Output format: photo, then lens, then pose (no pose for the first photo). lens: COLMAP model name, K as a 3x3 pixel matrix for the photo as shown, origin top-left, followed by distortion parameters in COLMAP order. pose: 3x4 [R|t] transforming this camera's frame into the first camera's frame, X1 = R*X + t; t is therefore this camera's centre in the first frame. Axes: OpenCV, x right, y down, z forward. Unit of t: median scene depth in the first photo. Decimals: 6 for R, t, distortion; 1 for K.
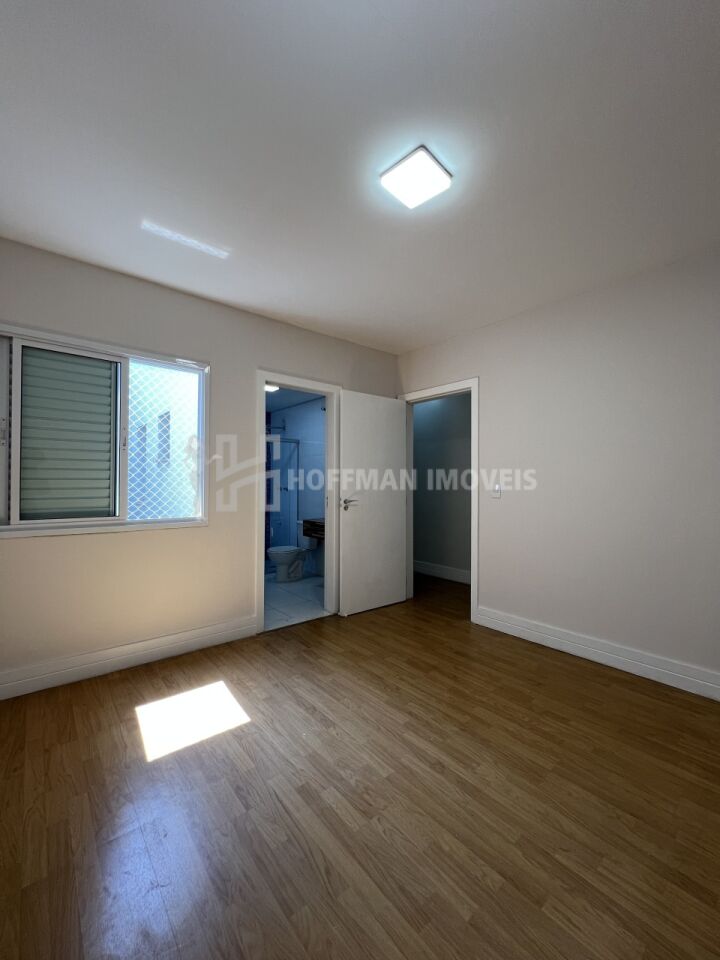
lens RADIAL K [[383.8, 0, 369.3], [0, 383.8, 471.0], [0, 0, 1]] dist [-0.002085, 0.000349]
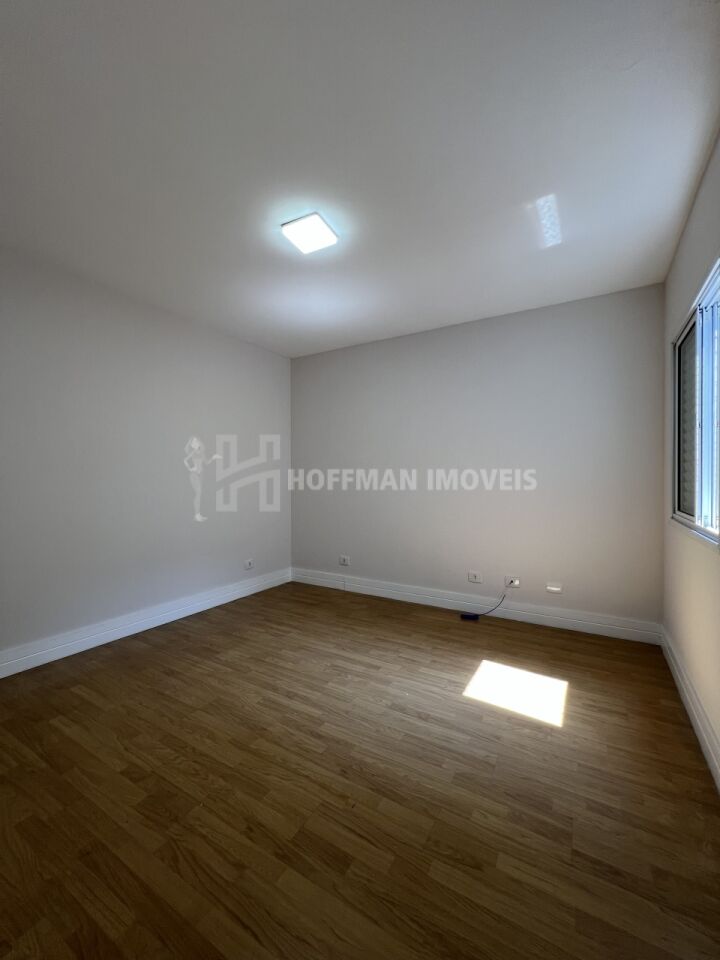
lens RADIAL K [[383.8, 0, 362.1], [0, 383.8, 481.0], [0, 0, 1]] dist [-0.002085, 0.000349]
pose [[-0.950149, -0.002550, -0.311787, 0.295610], [0.005628, 0.999663, -0.025325, 0.071332], [0.311746, -0.025817, -0.949815, 1.918123]]
